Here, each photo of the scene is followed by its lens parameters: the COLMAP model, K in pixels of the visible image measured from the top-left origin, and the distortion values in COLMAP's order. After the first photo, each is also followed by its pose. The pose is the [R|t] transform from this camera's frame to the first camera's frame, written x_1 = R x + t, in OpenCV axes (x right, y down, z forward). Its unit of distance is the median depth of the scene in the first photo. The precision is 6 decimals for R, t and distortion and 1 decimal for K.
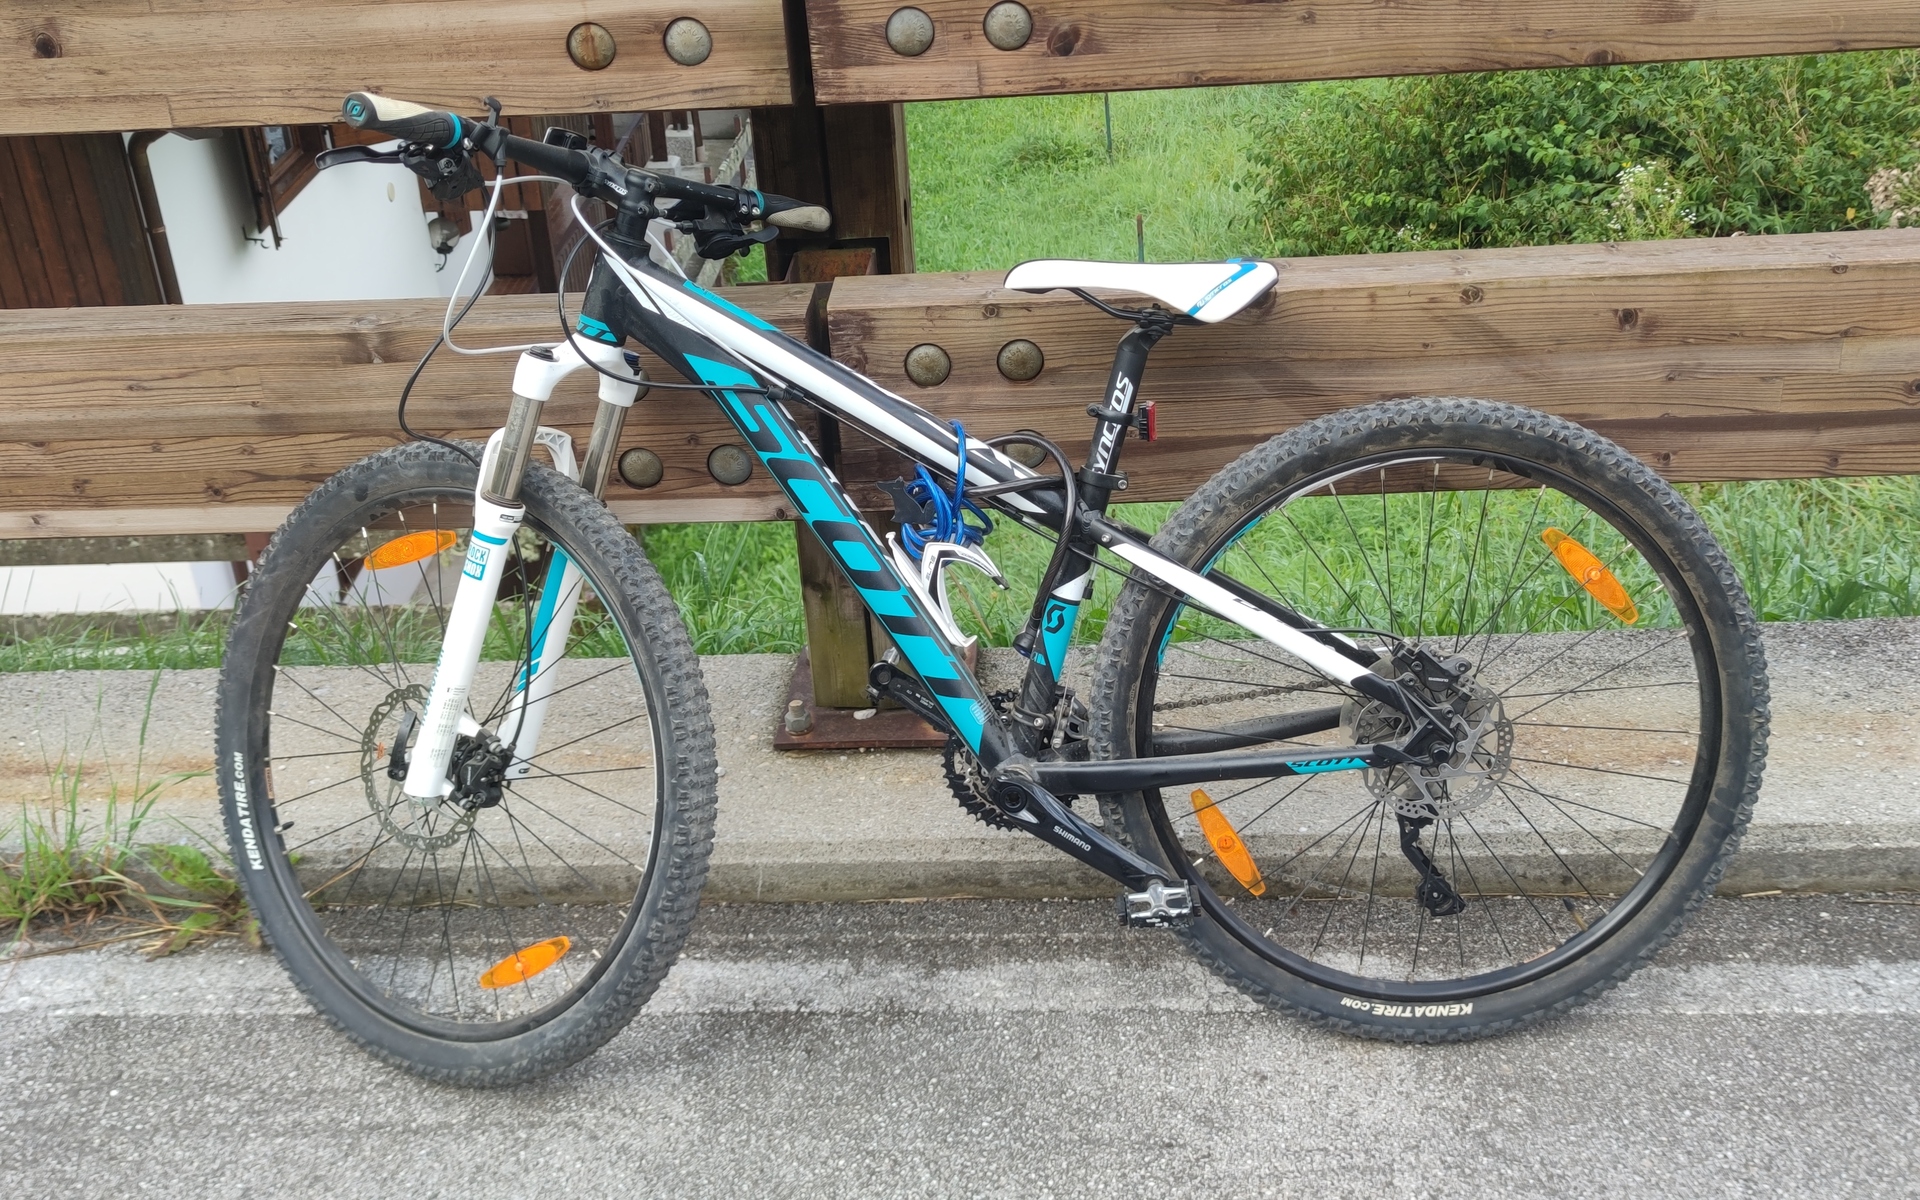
lens RADIAL K [[2091.4, 0, 960.0], [0, 2091.4, 600.0], [0, 0, 1]] dist [0.010659, 0.000461]
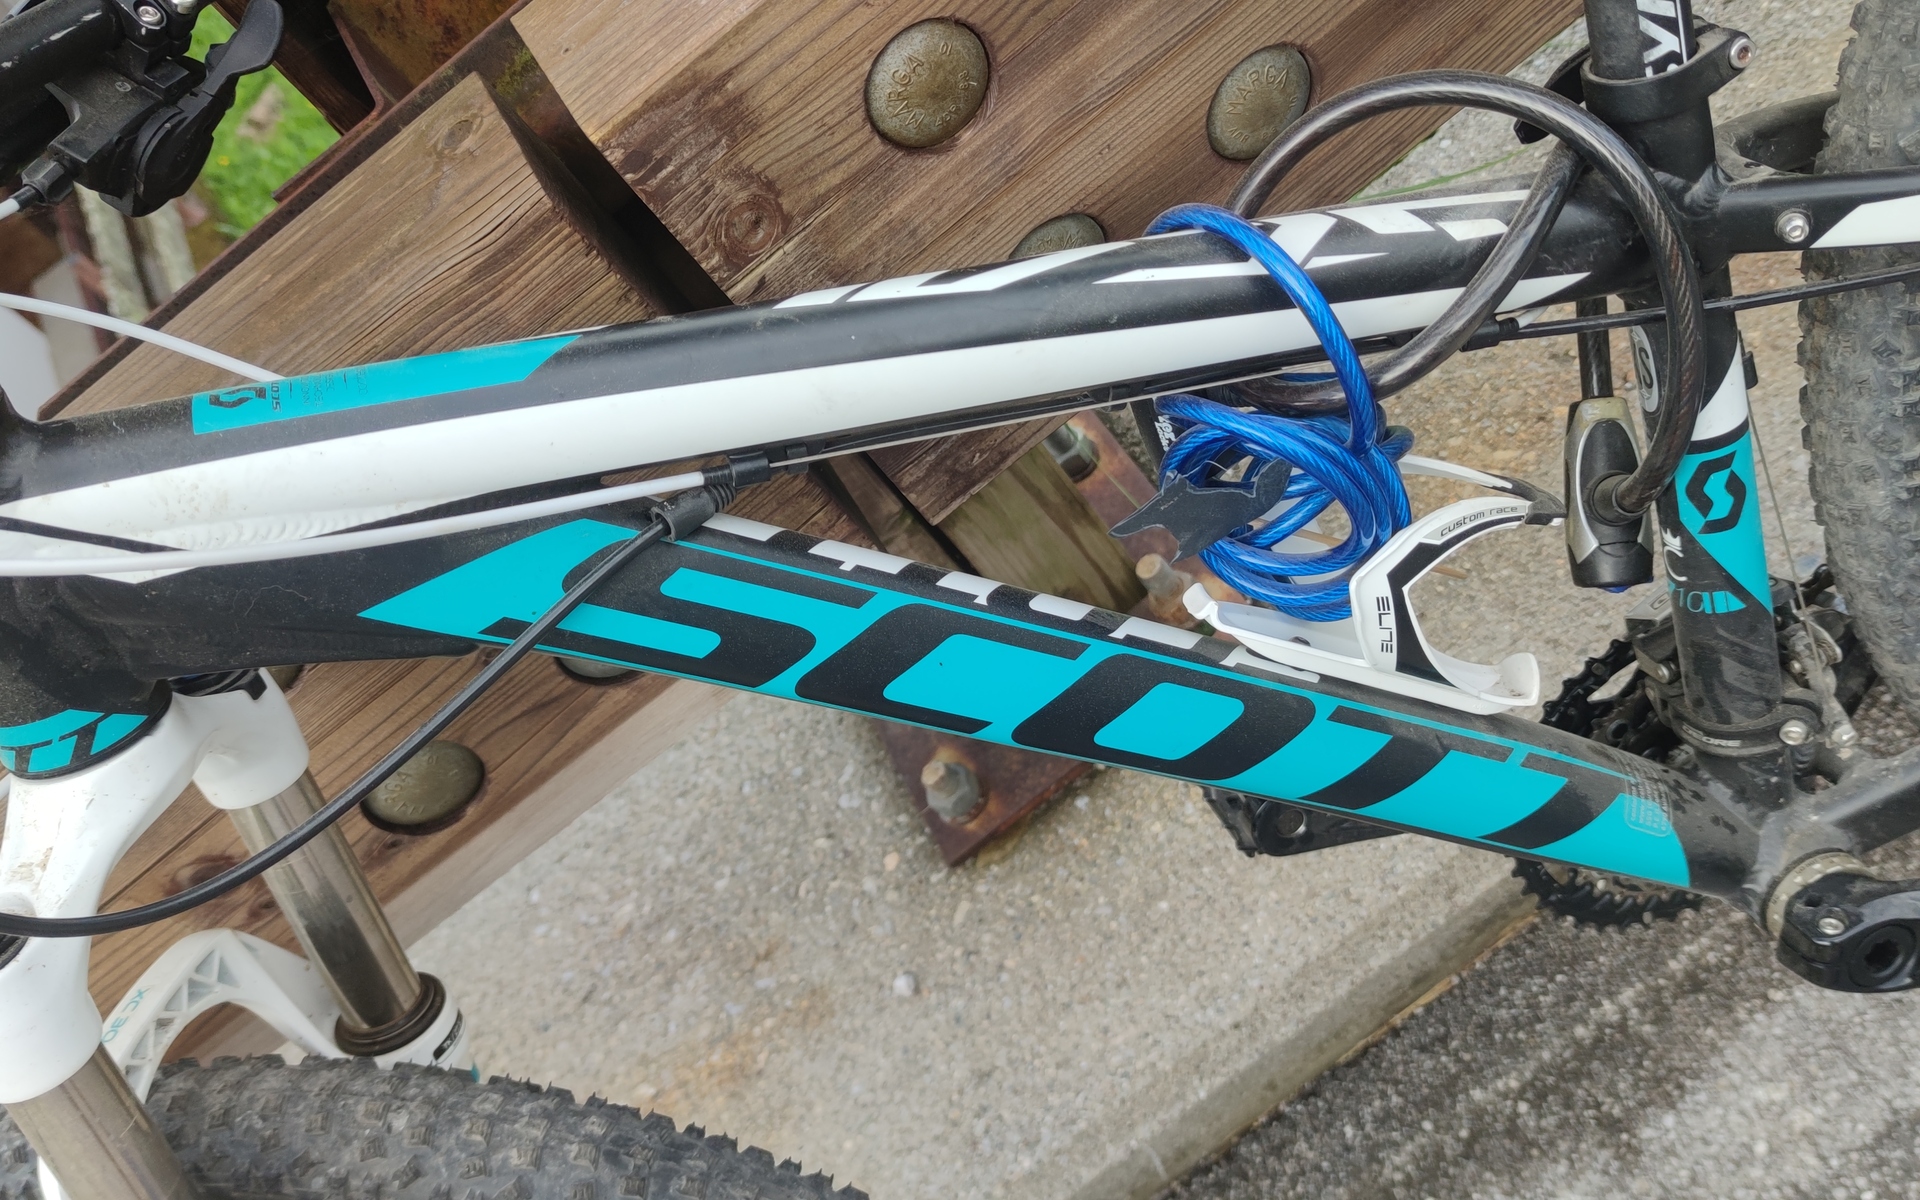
lens RADIAL K [[2091.4, 0, 960.0], [0, 2091.4, 600.0], [0, 0, 1]] dist [0.010659, 0.000461]
pose [[0.791164, -0.611553, 0.007840, -0.066279], [0.579377, 0.753521, 0.310690, -0.156856], [-0.195911, -0.241264, 0.950479, 0.692413]]
